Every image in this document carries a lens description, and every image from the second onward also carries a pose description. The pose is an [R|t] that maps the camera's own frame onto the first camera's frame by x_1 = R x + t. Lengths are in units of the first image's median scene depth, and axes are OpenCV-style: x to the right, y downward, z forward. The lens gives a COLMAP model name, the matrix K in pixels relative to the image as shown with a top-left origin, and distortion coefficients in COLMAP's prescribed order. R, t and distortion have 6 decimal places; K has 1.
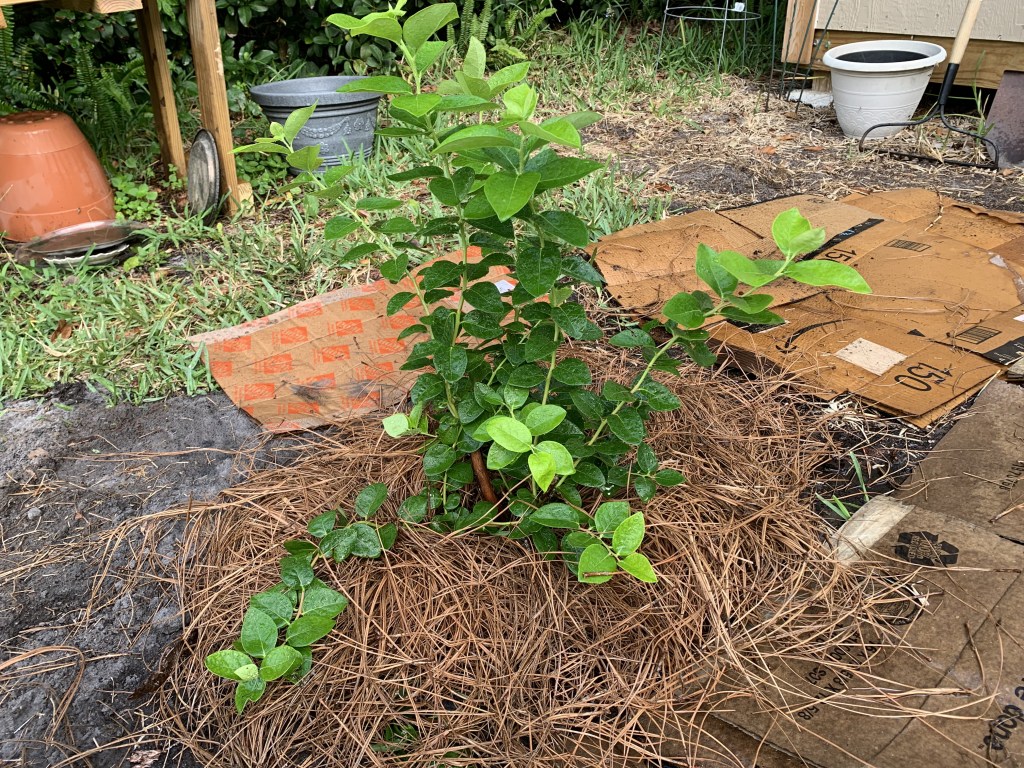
lens RADIAL K [[753.9, 0, 515.1], [0, 753.9, 389.7], [0, 0, 1]] dist [-0.003732, 0.010465]
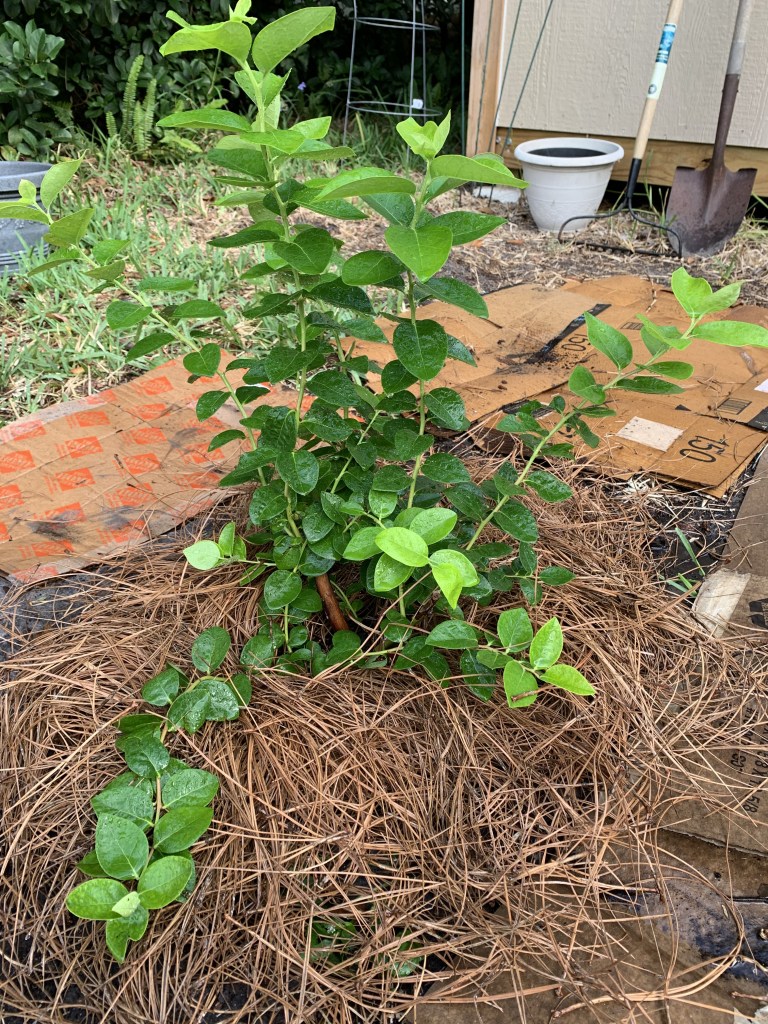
lens RADIAL K [[753.9, 0, 383.0], [0, 753.9, 505.2], [0, 0, 1]] dist [-0.003732, 0.010465]
pose [[0.959583, -0.098538, 0.263612, -0.163378], [0.096835, 0.995110, 0.019482, -0.003457], [-0.264242, 0.006832, 0.964432, 0.131077]]
